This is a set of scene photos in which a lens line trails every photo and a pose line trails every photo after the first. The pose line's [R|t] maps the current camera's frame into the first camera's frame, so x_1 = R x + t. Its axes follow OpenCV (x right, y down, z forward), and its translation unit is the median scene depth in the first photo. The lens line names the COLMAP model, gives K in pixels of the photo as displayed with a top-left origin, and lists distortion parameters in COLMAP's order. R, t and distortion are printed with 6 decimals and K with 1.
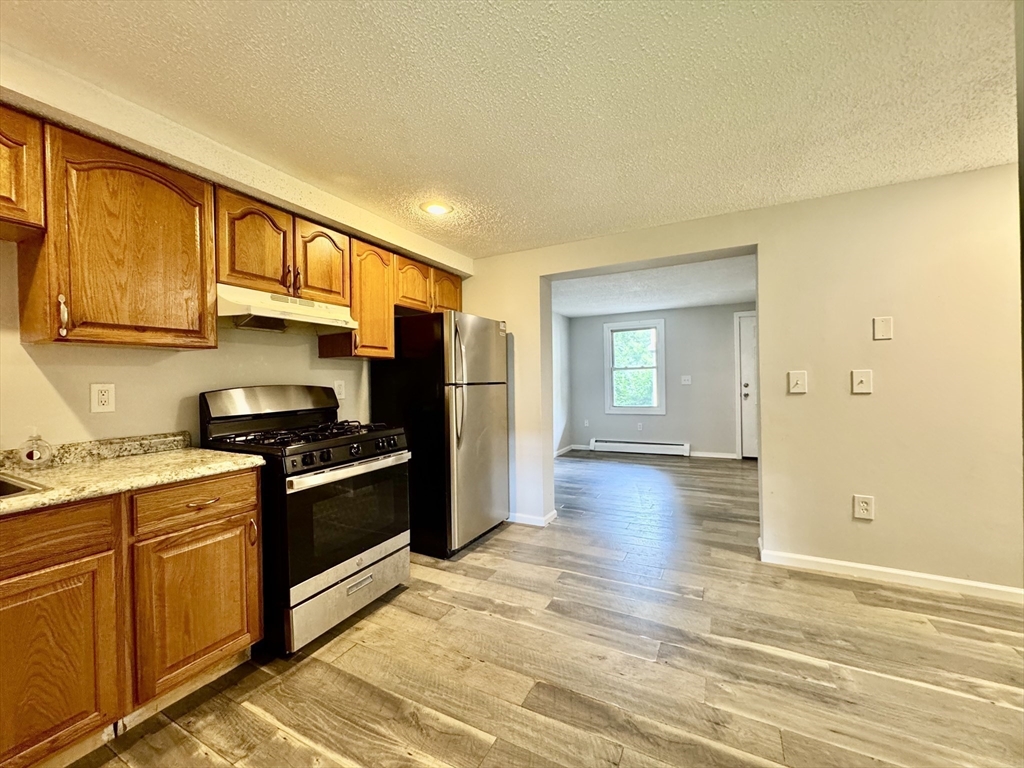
lens RADIAL K [[411.0, 0, 510.4], [0, 411.0, 381.5], [0, 0, 1]] dist [-0.003608, 0.000494]
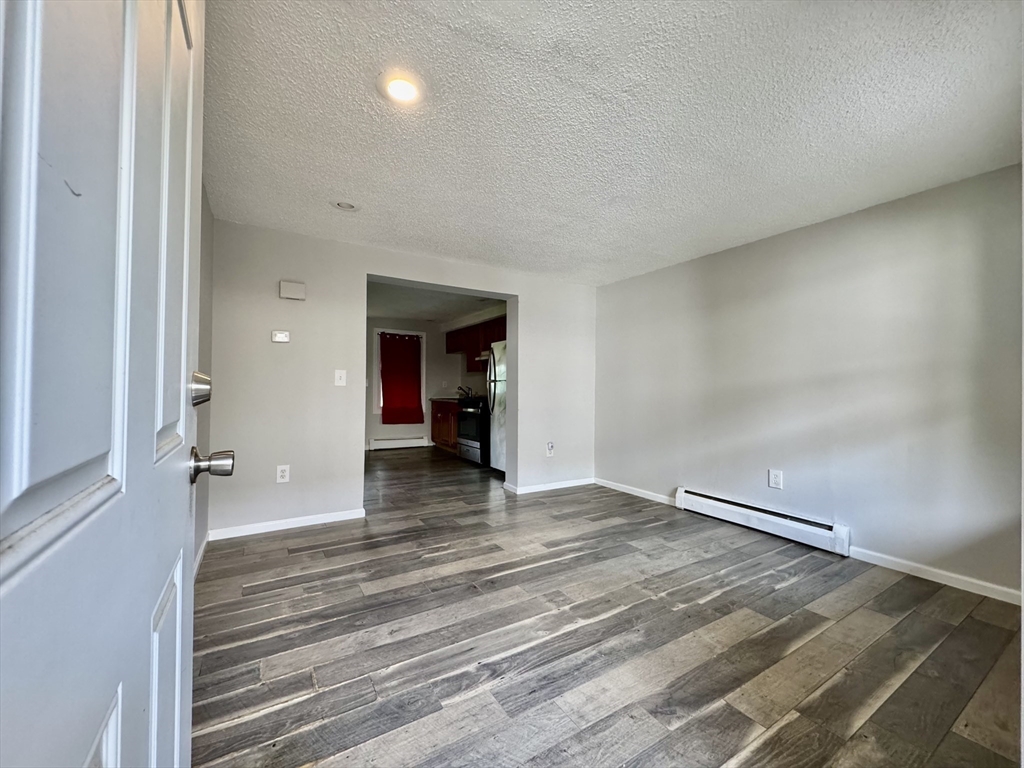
lens RADIAL K [[411.0, 0, 510.4], [0, 411.0, 381.5], [0, 0, 1]] dist [-0.003608, 0.000494]
pose [[-0.523680, 0.001353, -0.851914, 1.702585], [-0.008914, 0.999935, 0.007068, -0.002944], [0.851868, 0.011295, -0.523634, 2.401100]]
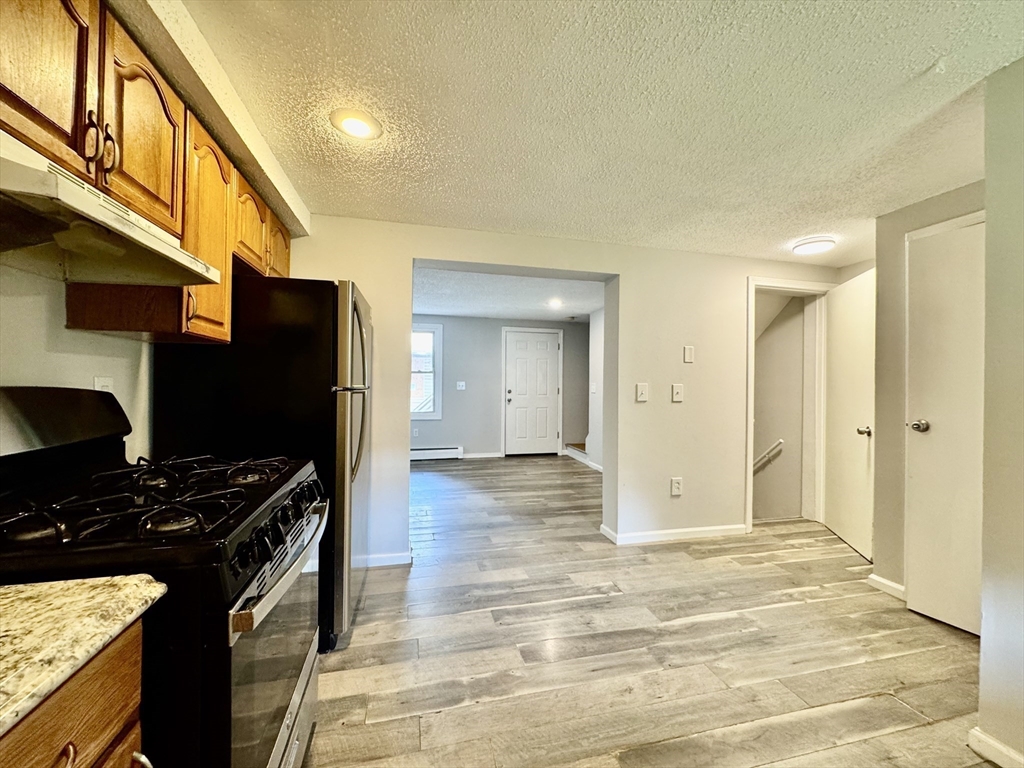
lens RADIAL K [[411.0, 0, 510.4], [0, 411.0, 381.5], [0, 0, 1]] dist [-0.003608, 0.000494]
pose [[0.750383, 0.029248, 0.660356, -0.448470], [-0.024833, 0.999563, -0.016054, -0.001740], [-0.660537, -0.004352, 0.750781, 0.355442]]
